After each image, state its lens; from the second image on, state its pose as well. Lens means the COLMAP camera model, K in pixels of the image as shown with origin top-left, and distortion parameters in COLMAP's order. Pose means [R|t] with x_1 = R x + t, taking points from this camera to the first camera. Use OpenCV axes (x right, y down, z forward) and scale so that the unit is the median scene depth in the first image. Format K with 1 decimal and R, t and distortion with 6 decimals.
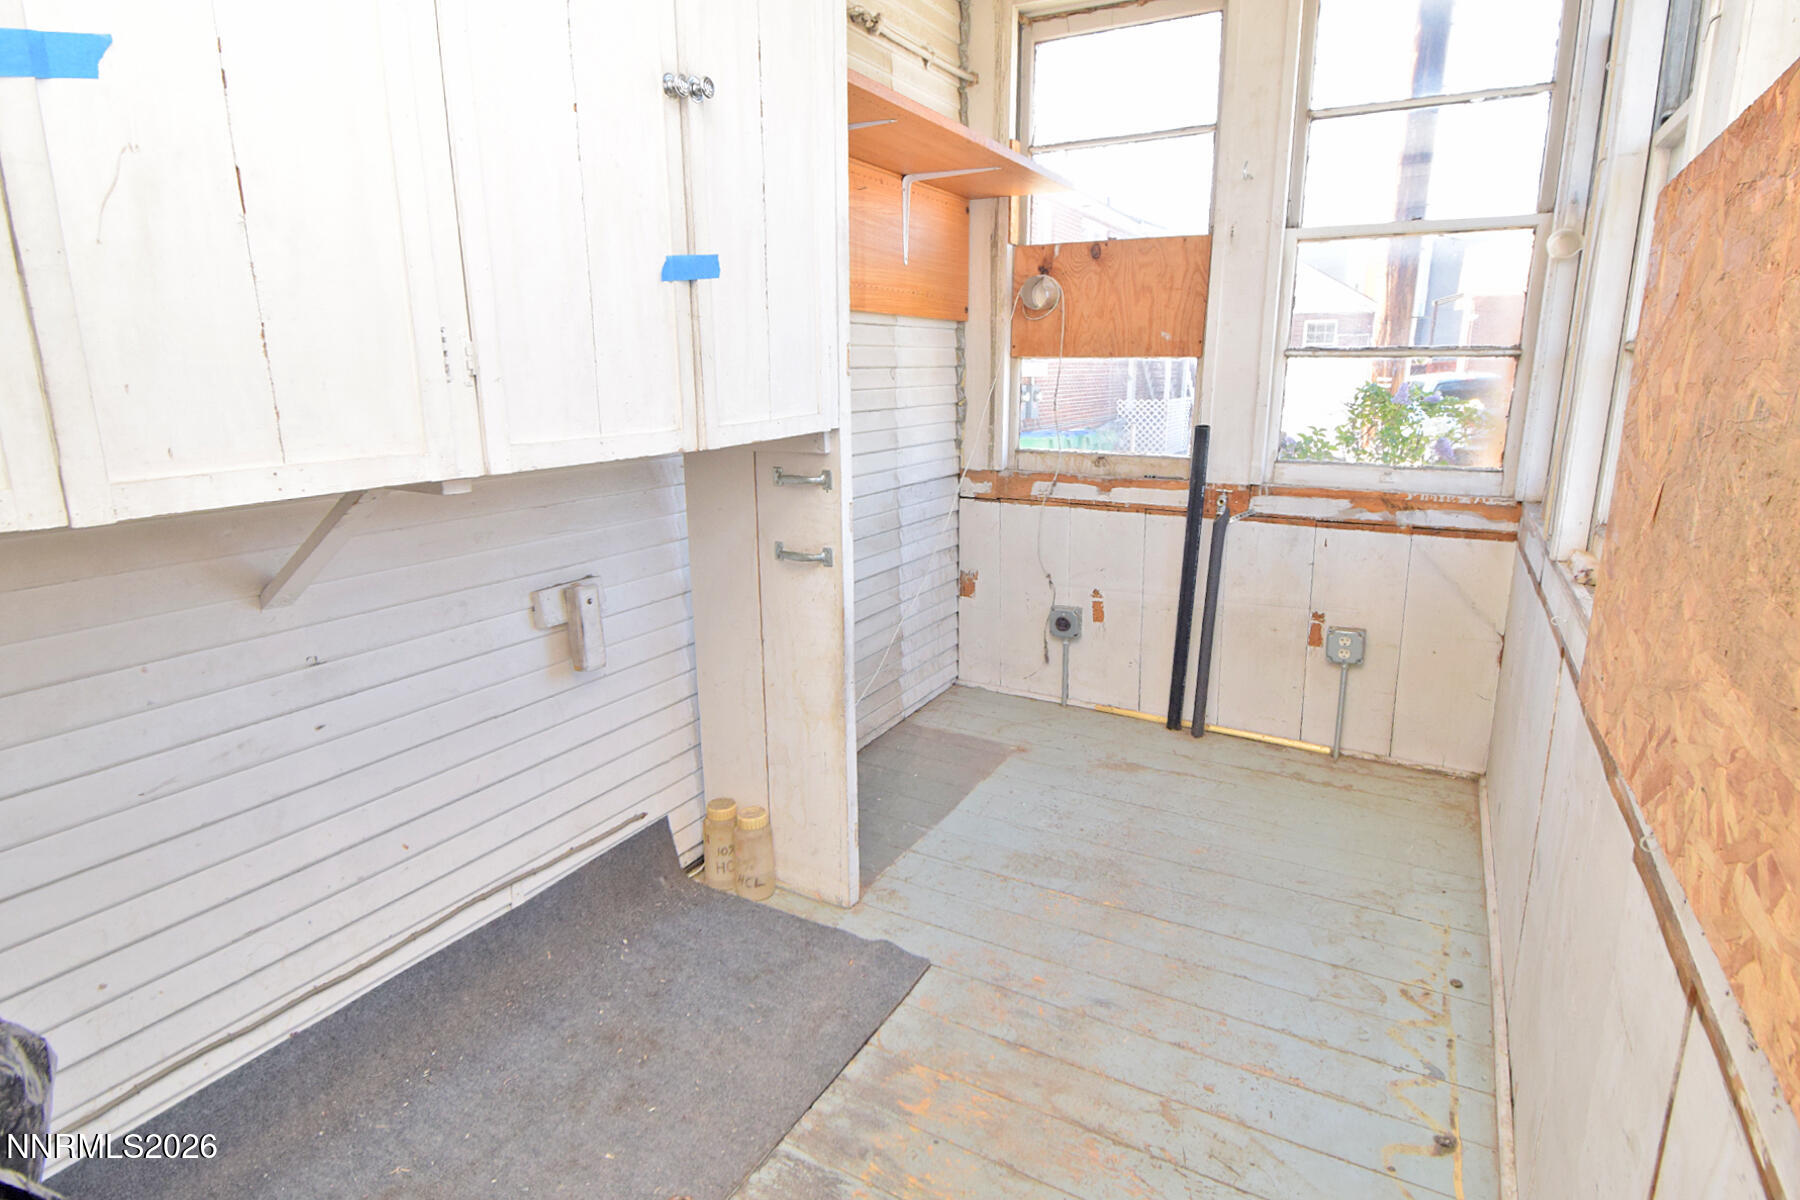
lens RADIAL K [[961.1, 0, 900.0], [0, 961.1, 600.0], [0, 0, 1]] dist [0.027718, -0.031416]
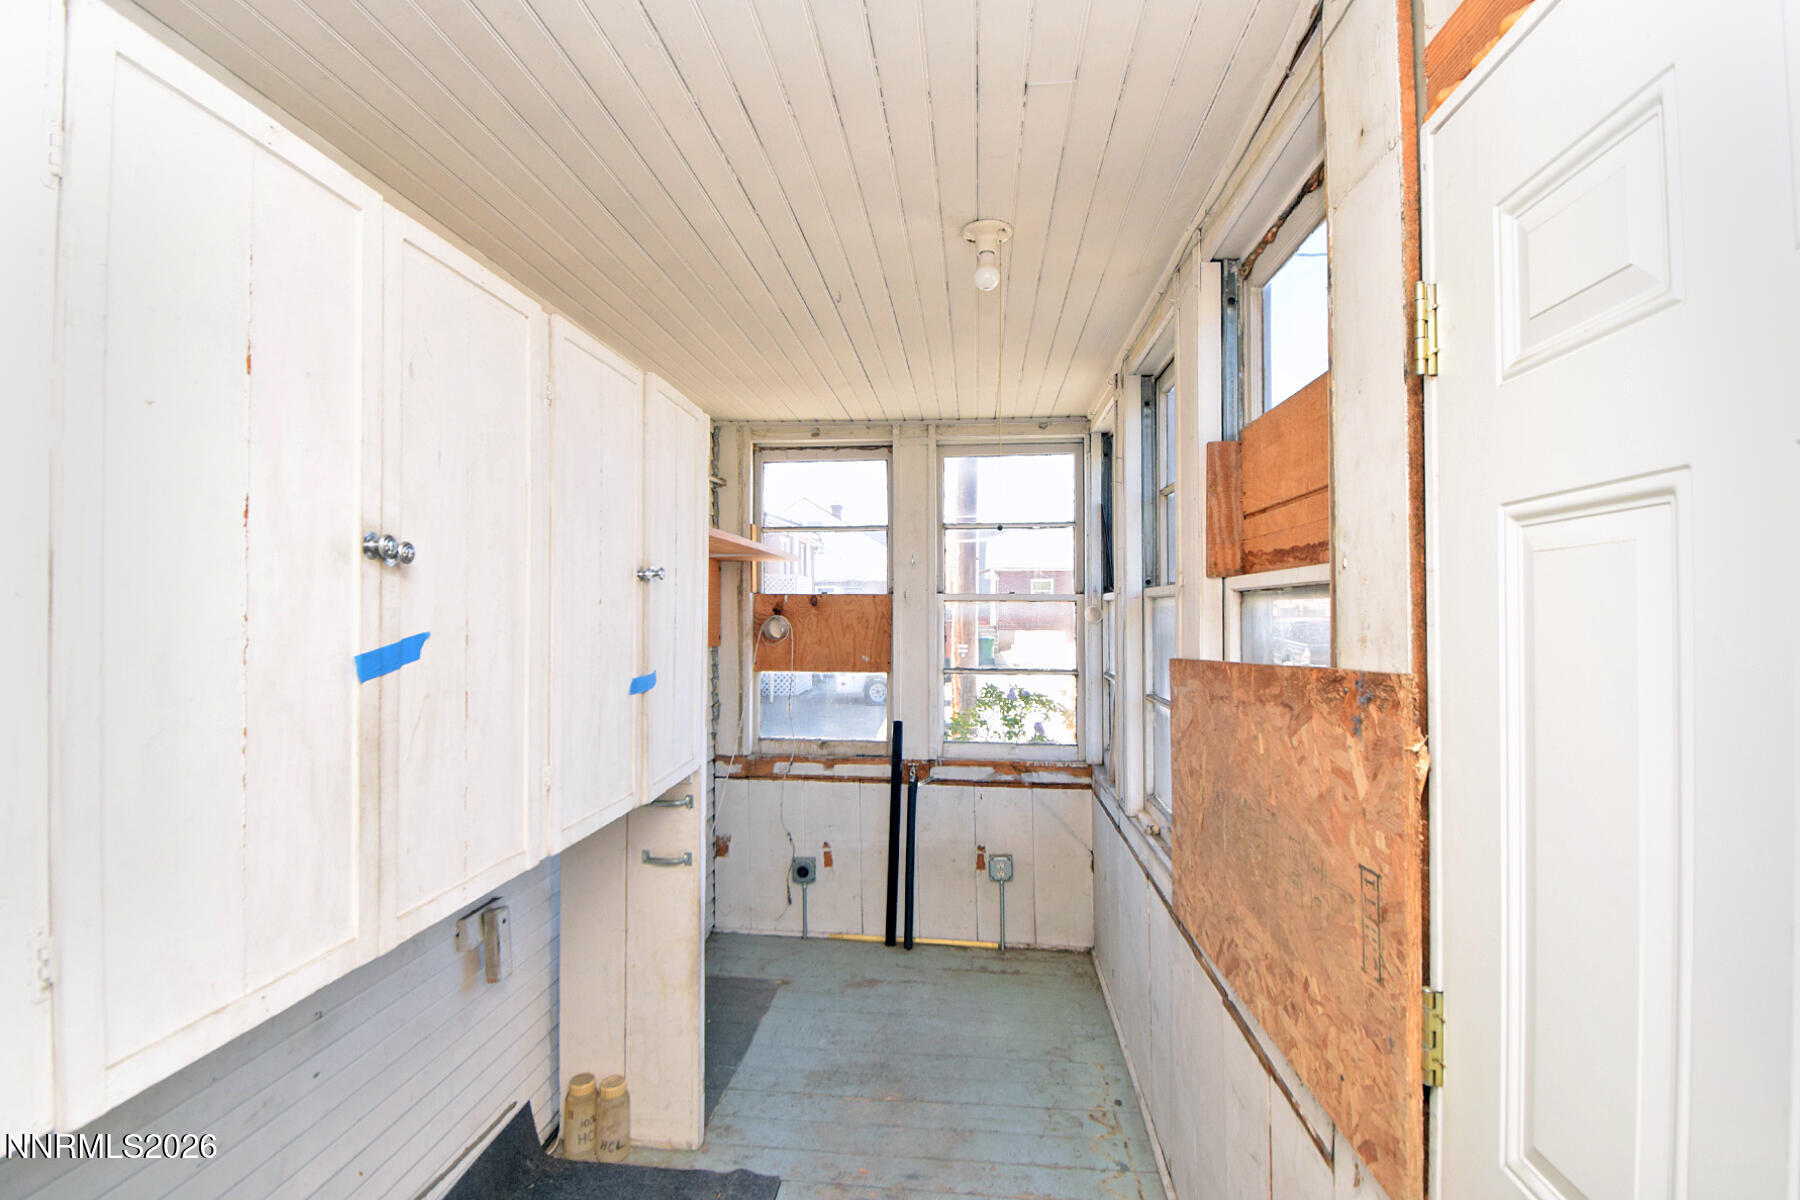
lens RADIAL K [[828.8, 0, 898.7], [0, 828.8, 606.0], [0, 0, 1]] dist [0.025804, -0.026315]
pose [[0.920002, 0.006324, 0.391862, -0.179364], [0.090151, 0.969642, -0.227302, -0.066074], [-0.381404, 0.244445, 0.891503, -0.161565]]
